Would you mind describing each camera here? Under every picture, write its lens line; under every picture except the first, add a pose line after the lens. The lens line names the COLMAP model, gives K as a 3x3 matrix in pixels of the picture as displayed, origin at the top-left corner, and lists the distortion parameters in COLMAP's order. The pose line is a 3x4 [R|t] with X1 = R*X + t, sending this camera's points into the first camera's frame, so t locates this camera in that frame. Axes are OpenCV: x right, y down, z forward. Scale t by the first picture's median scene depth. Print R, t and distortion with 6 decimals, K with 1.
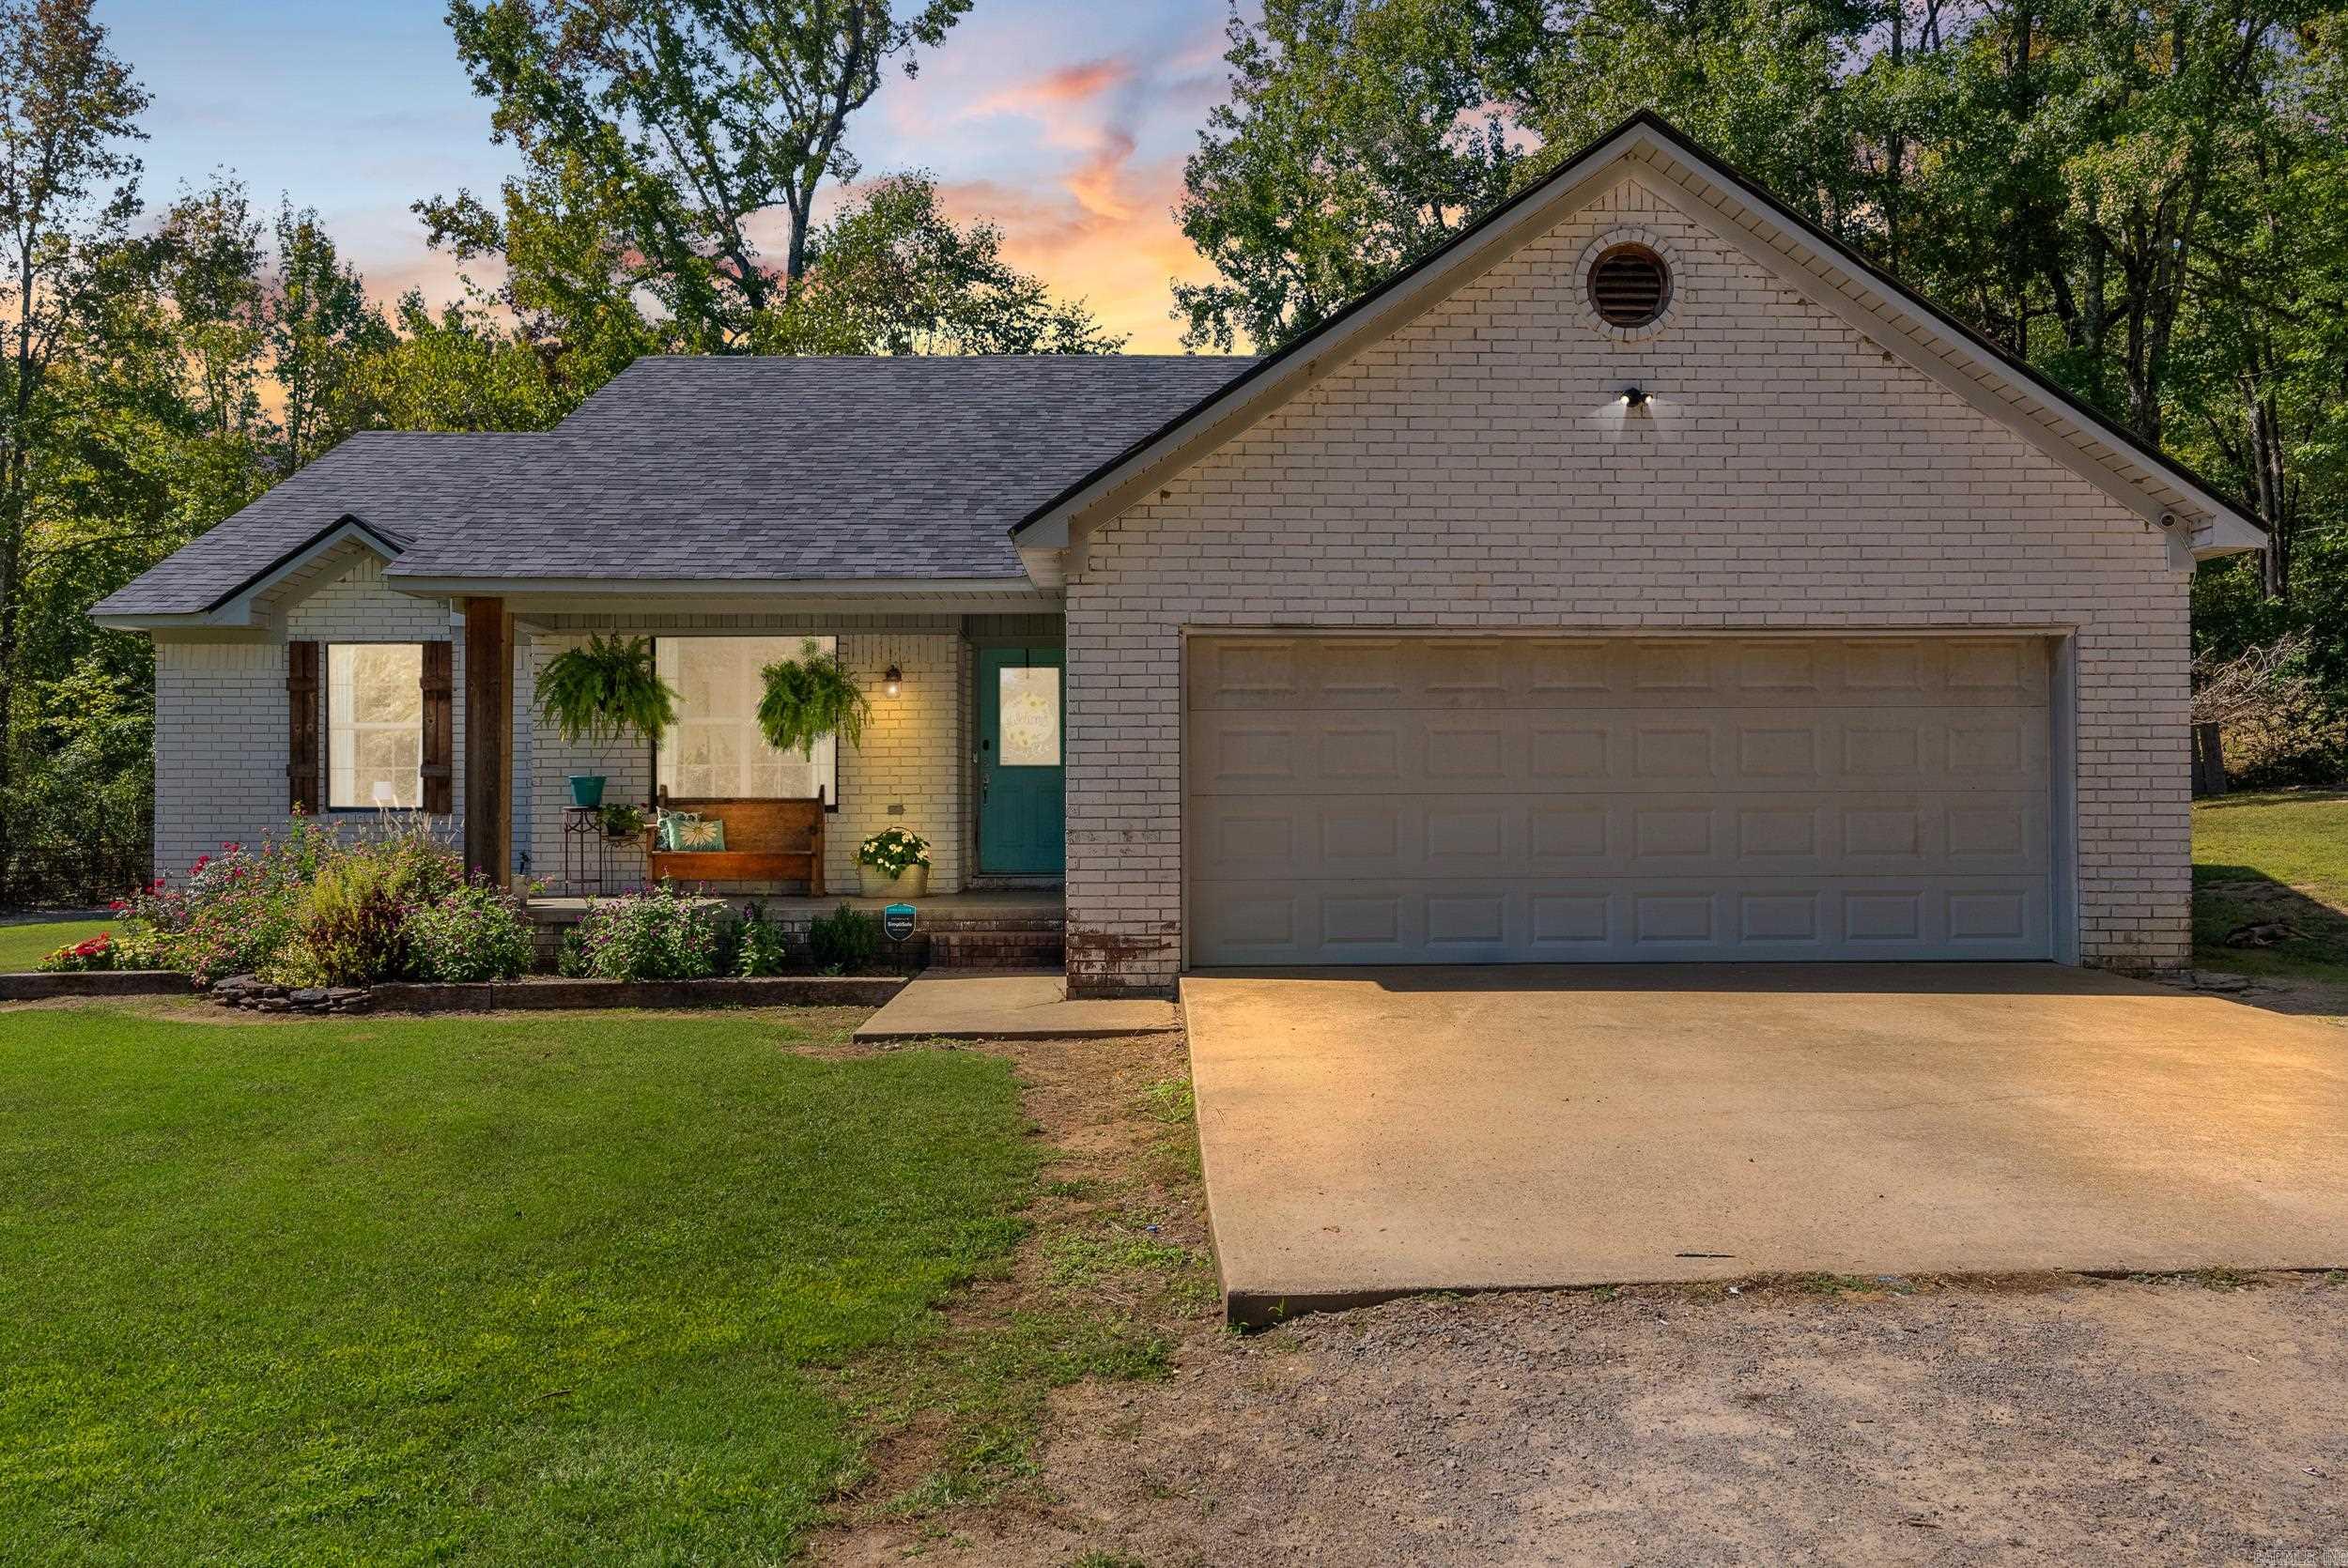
lens RADIAL K [[1798.4, 0, 1172.4], [0, 1798.4, 780.0], [0, 0, 1]] dist [0.001918, 0.002753]
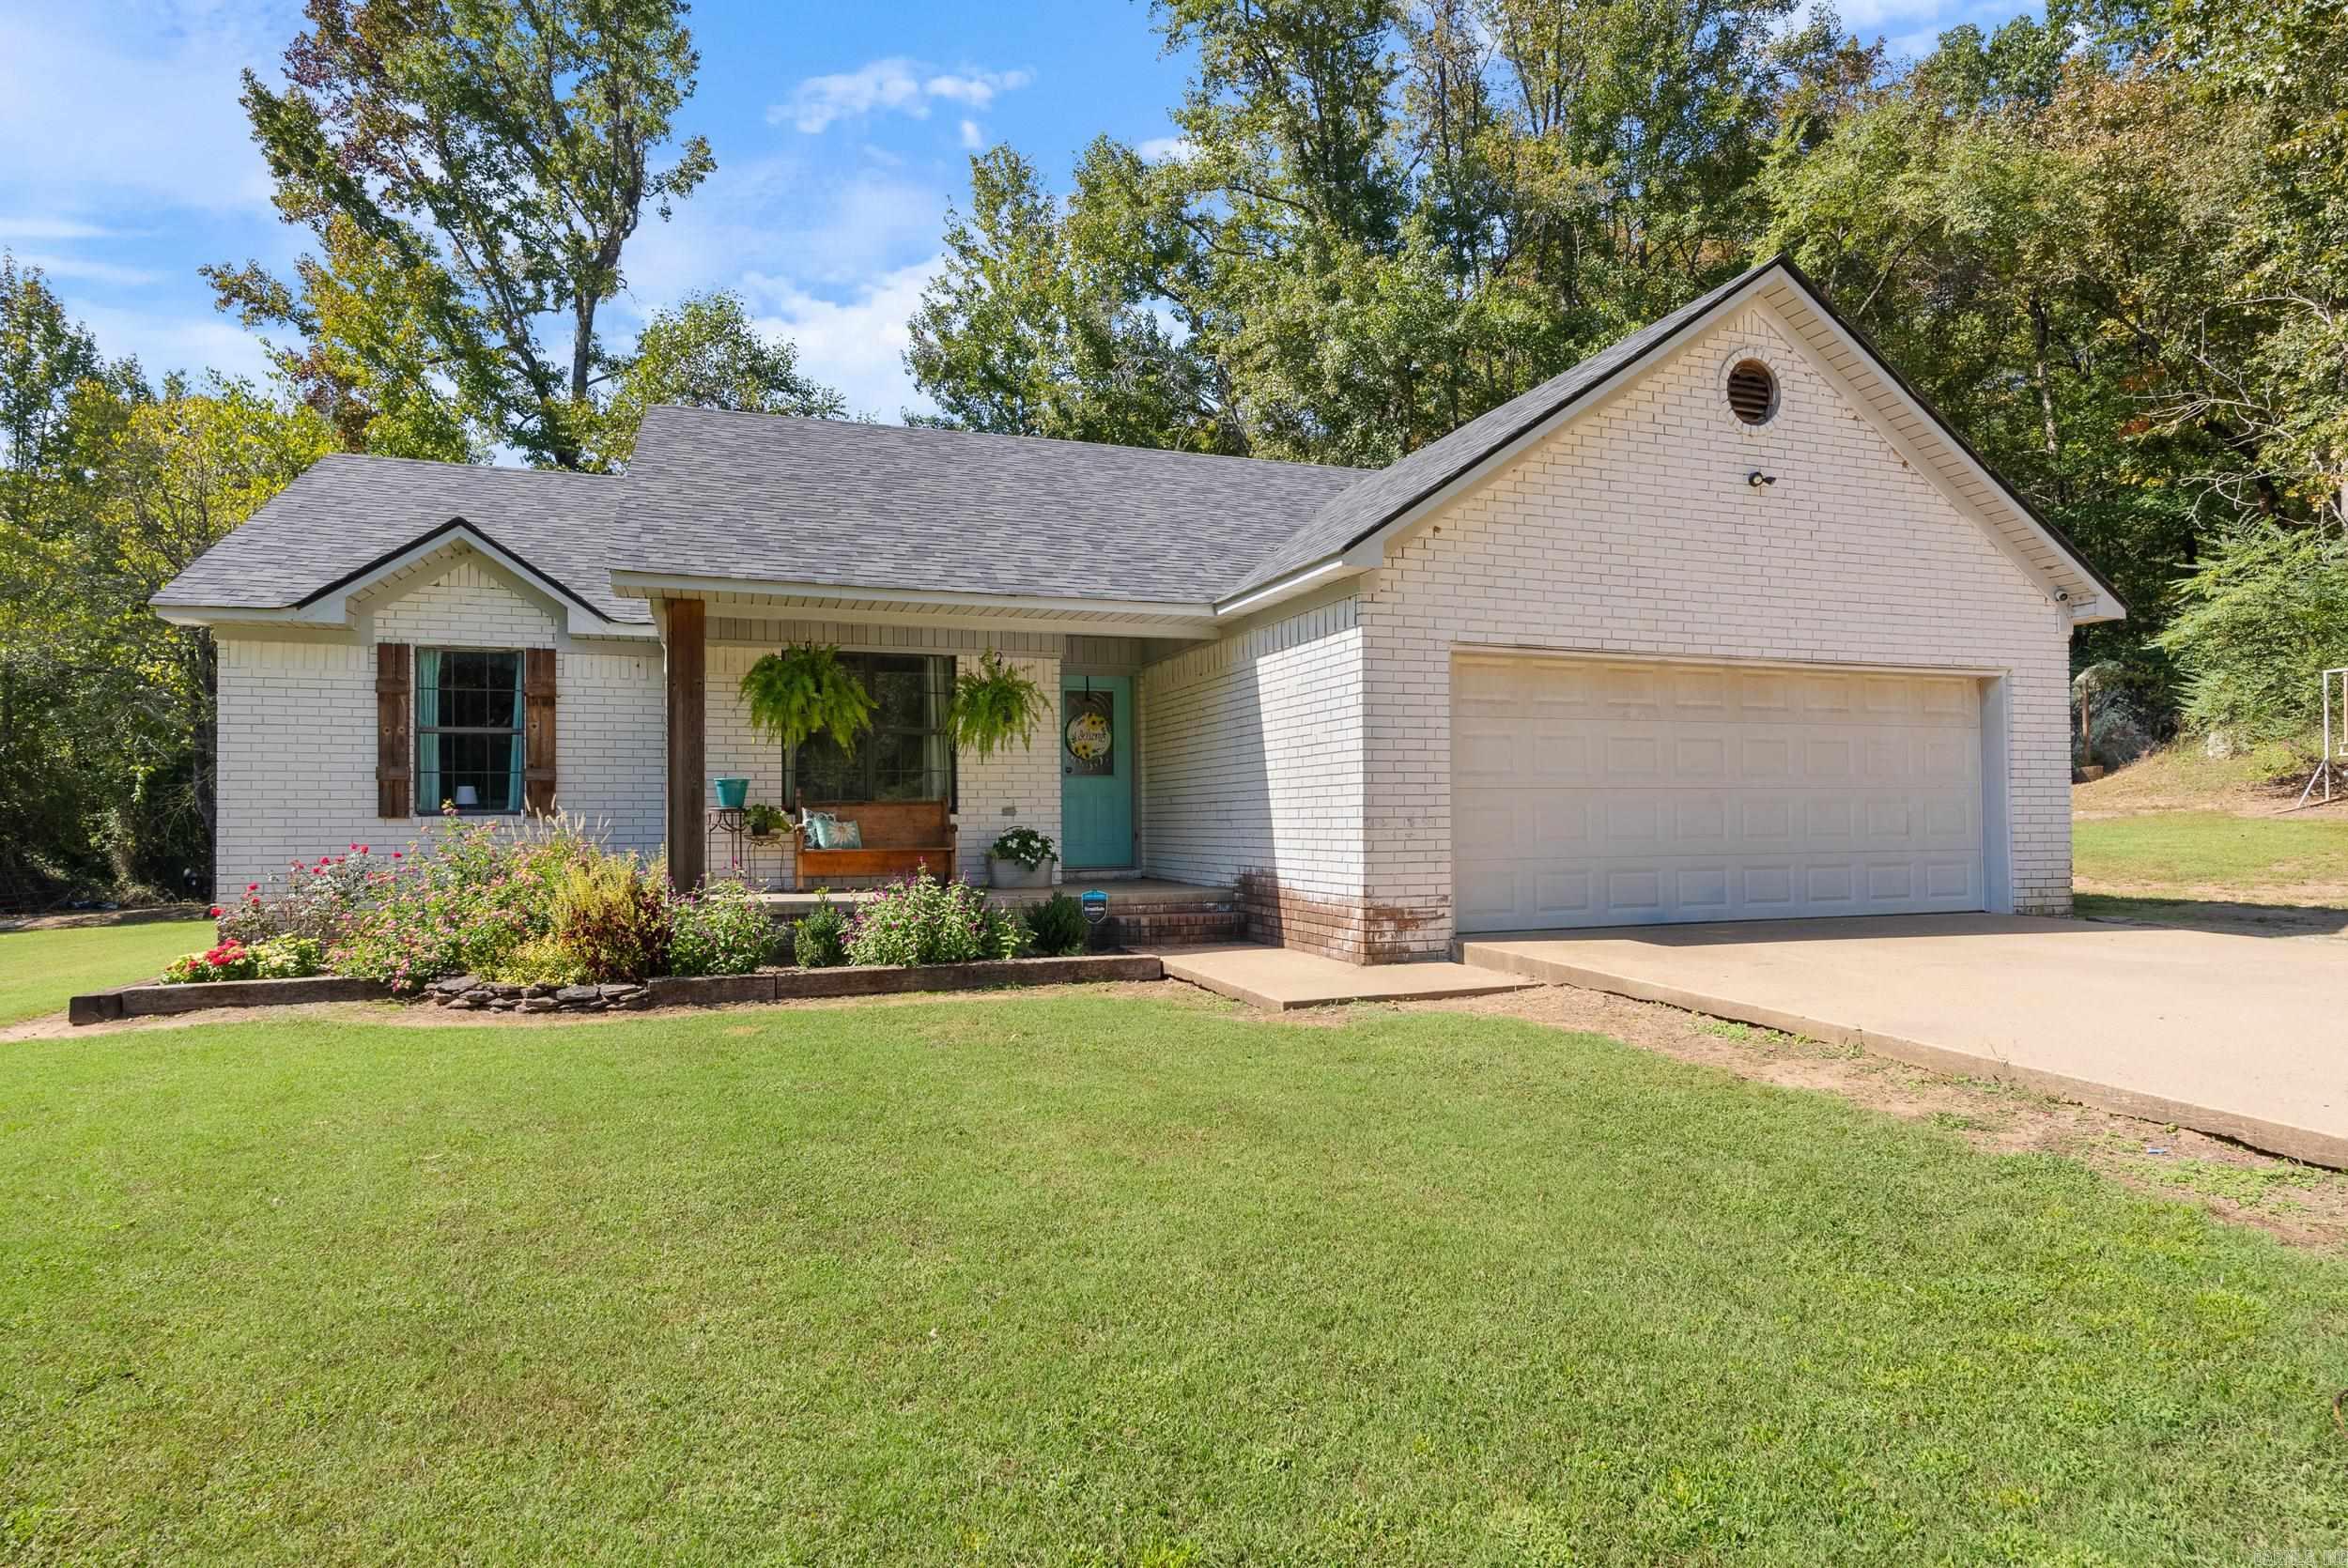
lens RADIAL K [[1324.9, 0, 1183.7], [0, 1324.9, 808.9], [0, 0, 1]] dist [-0.001683, 0.000121]
pose [[0.946469, 0.000337, 0.322794, -0.358475], [0.001532, 0.999984, -0.005536, 0.022226], [-0.322791, 0.005734, 0.946453, 0.196692]]
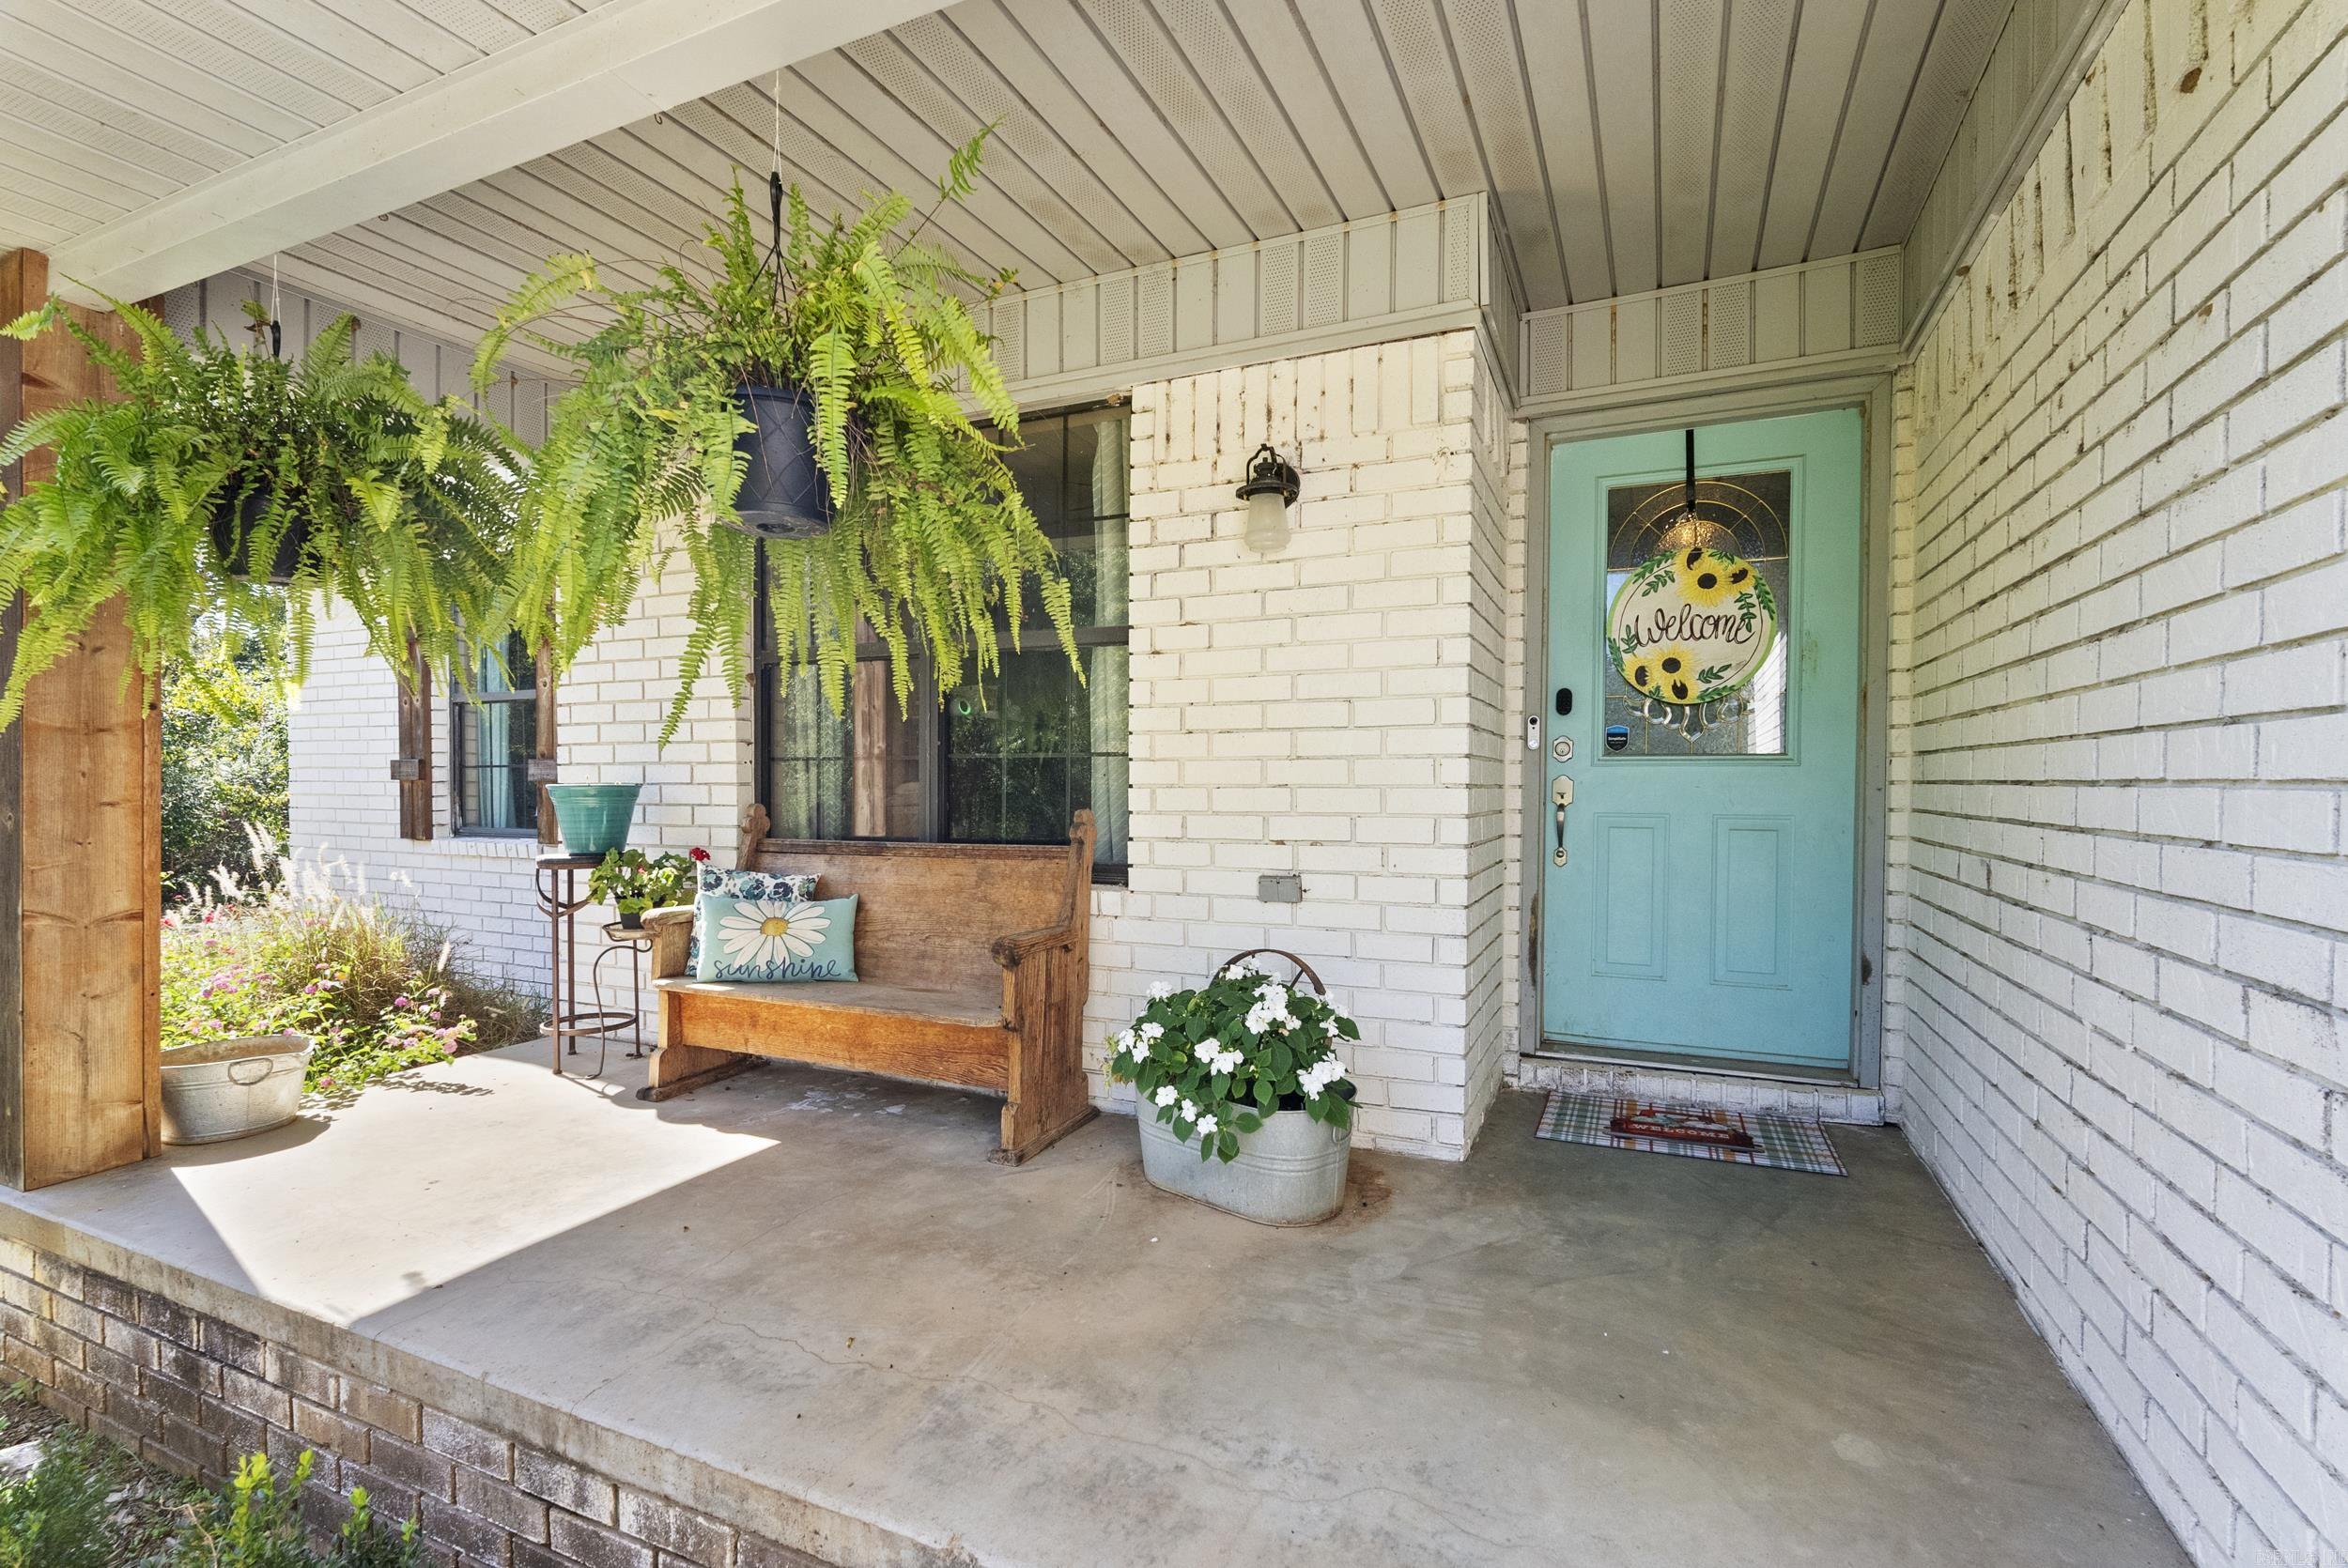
lens RADIAL K [[1049.8, 0, 1179.9], [0, 1049.8, 802.6], [0, 0, 1]] dist [-0.004627, -0.000085]
pose [[0.905447, 0.012900, -0.424264, -0.099168], [-0.002545, 0.999685, 0.024965, -0.004638], [0.424452, -0.021525, 0.905194, 0.917806]]
